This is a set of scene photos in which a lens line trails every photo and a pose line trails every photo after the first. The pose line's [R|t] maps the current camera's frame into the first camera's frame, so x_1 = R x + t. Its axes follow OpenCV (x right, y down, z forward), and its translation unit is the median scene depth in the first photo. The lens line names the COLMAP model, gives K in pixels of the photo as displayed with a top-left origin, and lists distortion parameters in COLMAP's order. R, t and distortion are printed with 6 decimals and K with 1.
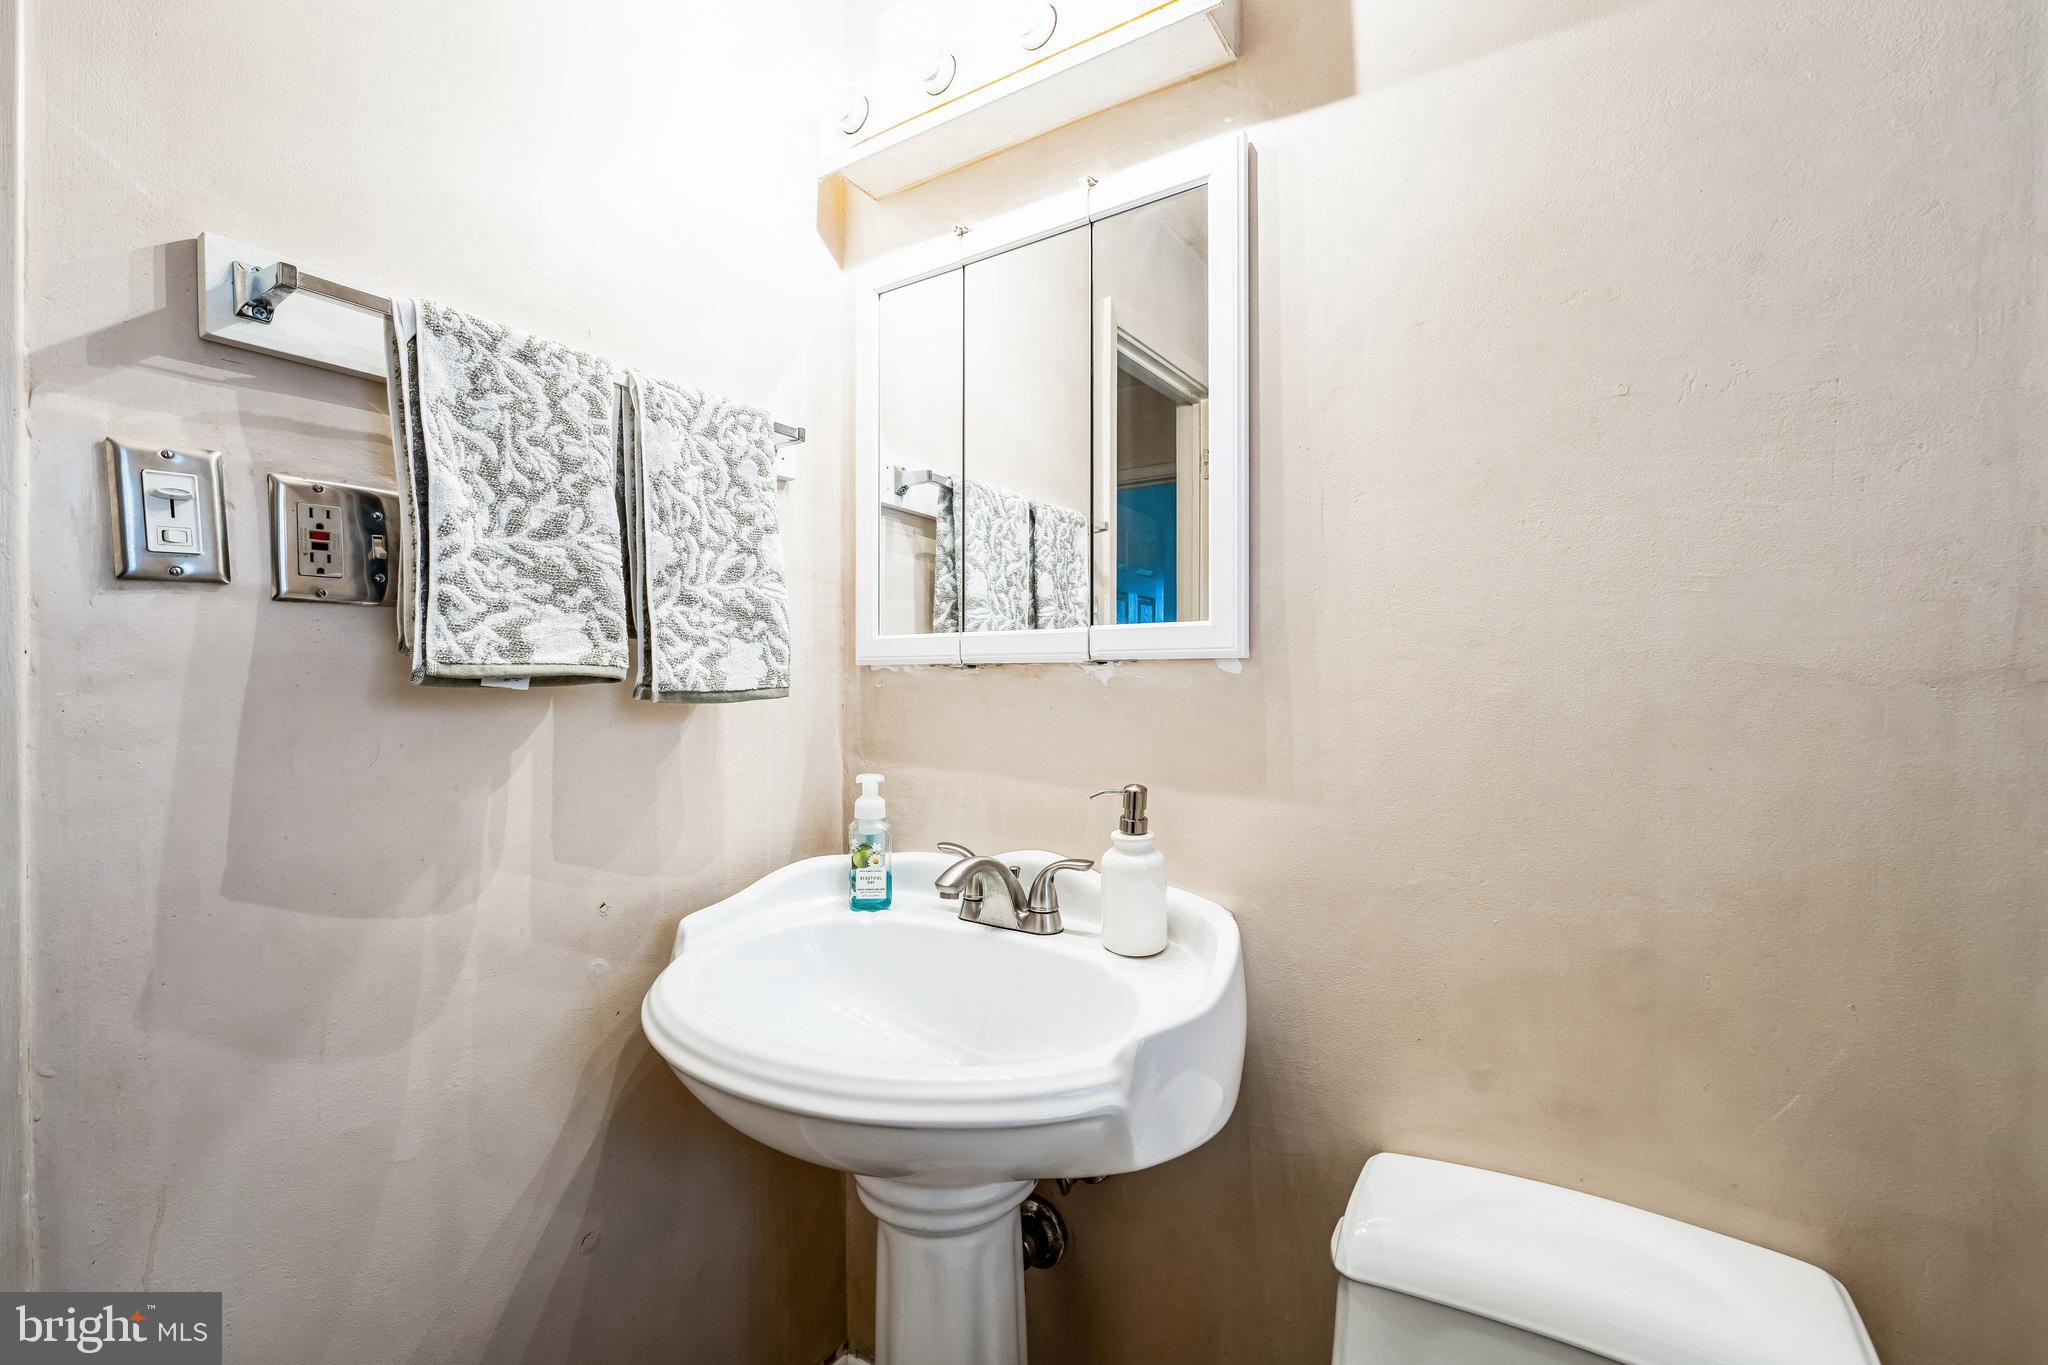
lens RADIAL K [[892.0, 0, 1024.0], [0, 892.0, 682.5], [0, 0, 1]] dist [-0.052363, 0.000034]
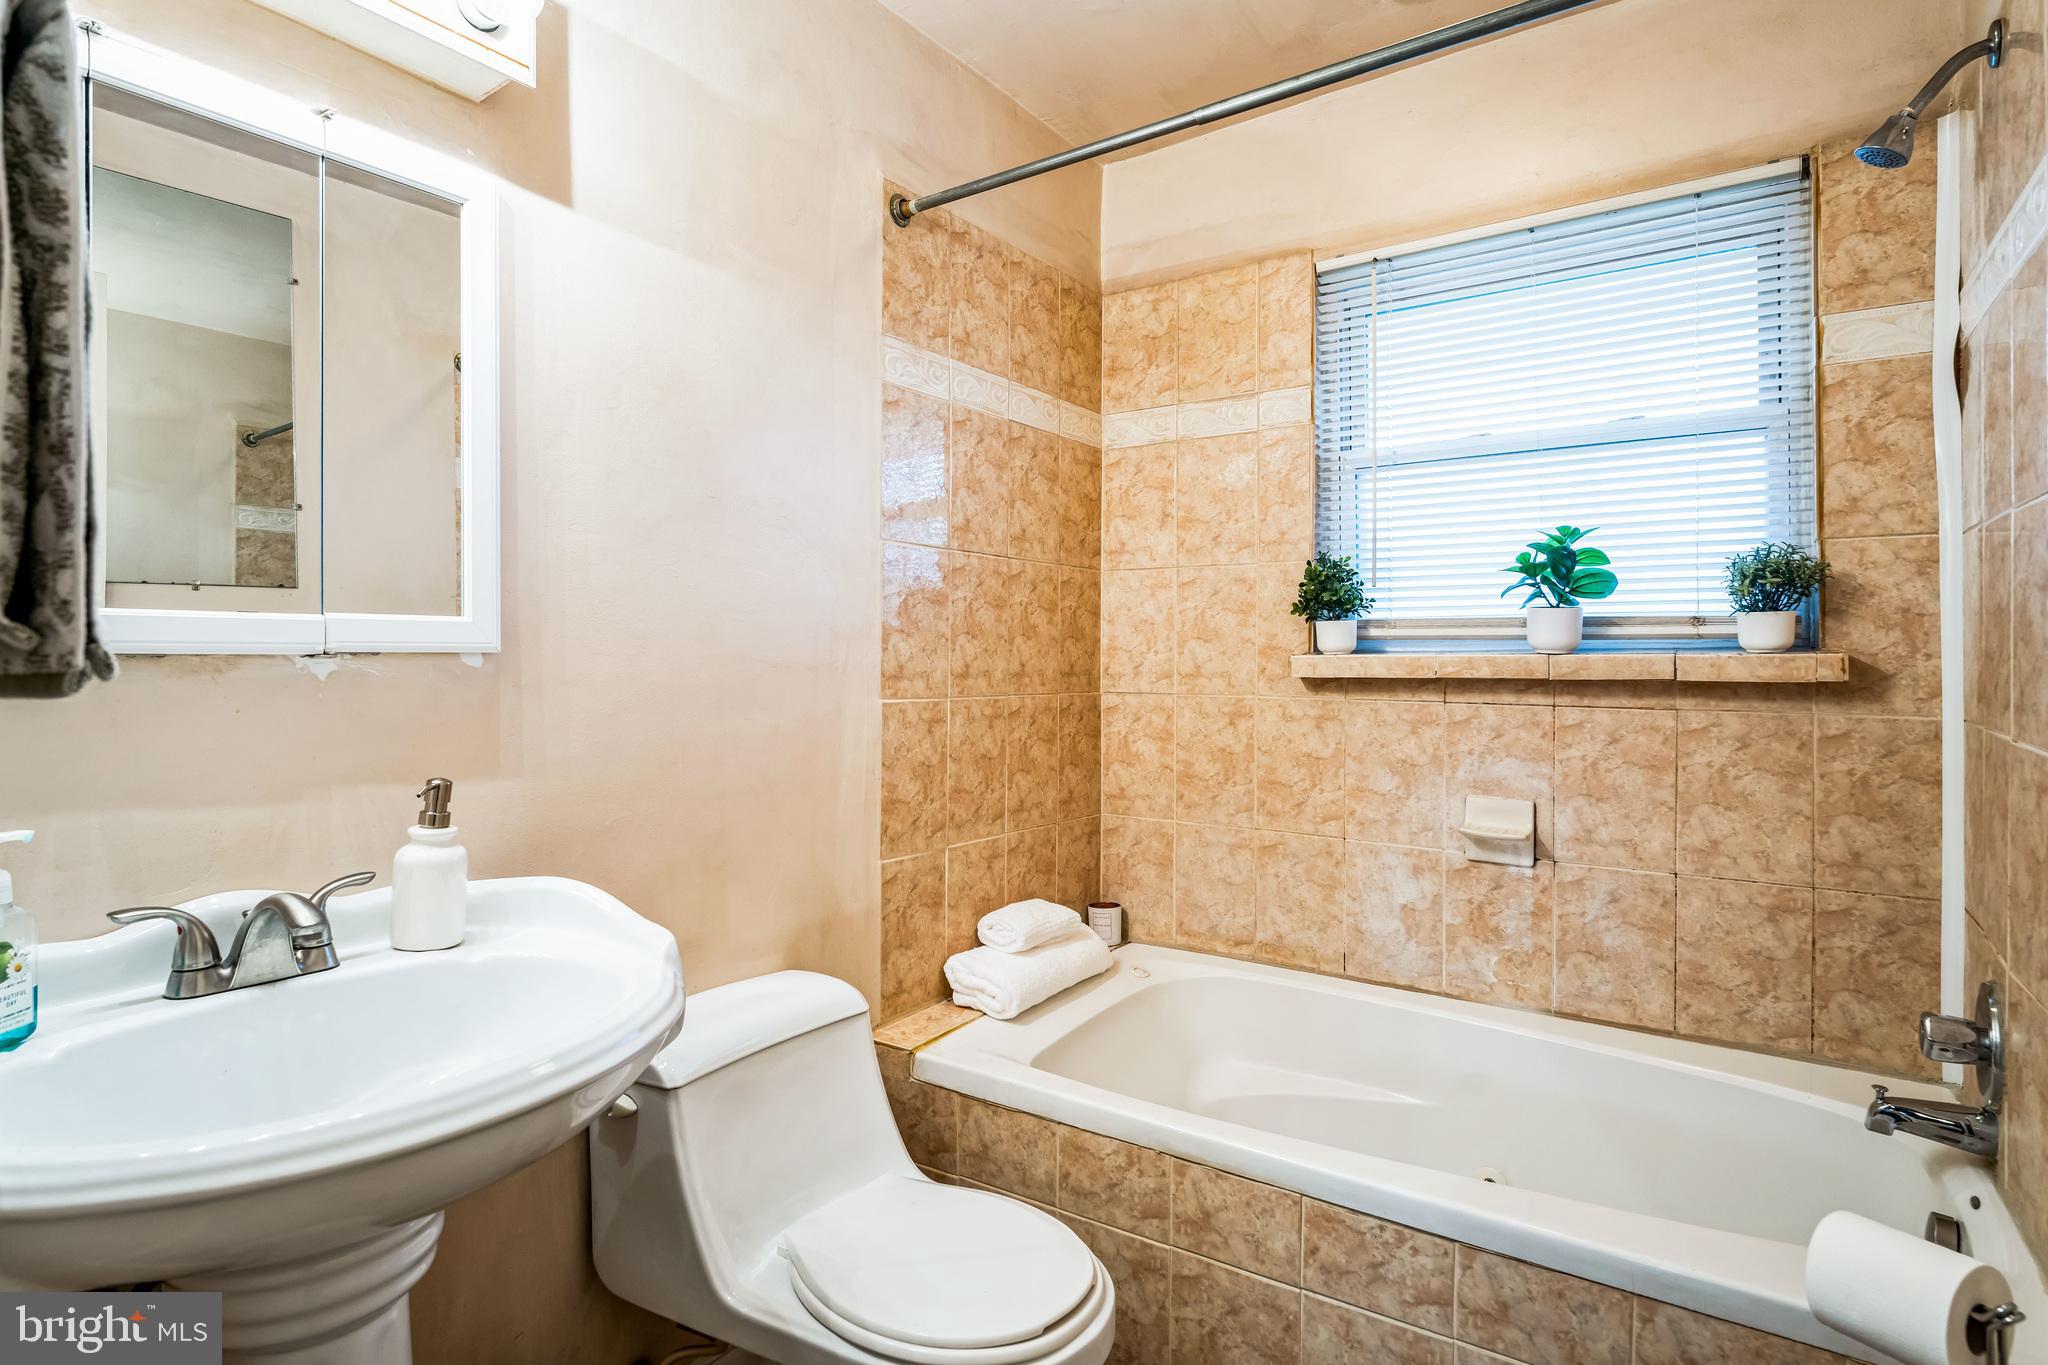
lens RADIAL K [[1035.7, 0, 1024.0], [0, 1035.7, 682.5], [0, 0, 1]] dist [0.000134, -0.000021]
pose [[0.006784, 0.004665, 0.999966, -1.005465], [0.051666, 0.998652, -0.005009, 0.049391], [-0.998641, 0.051698, 0.006534, 0.327849]]
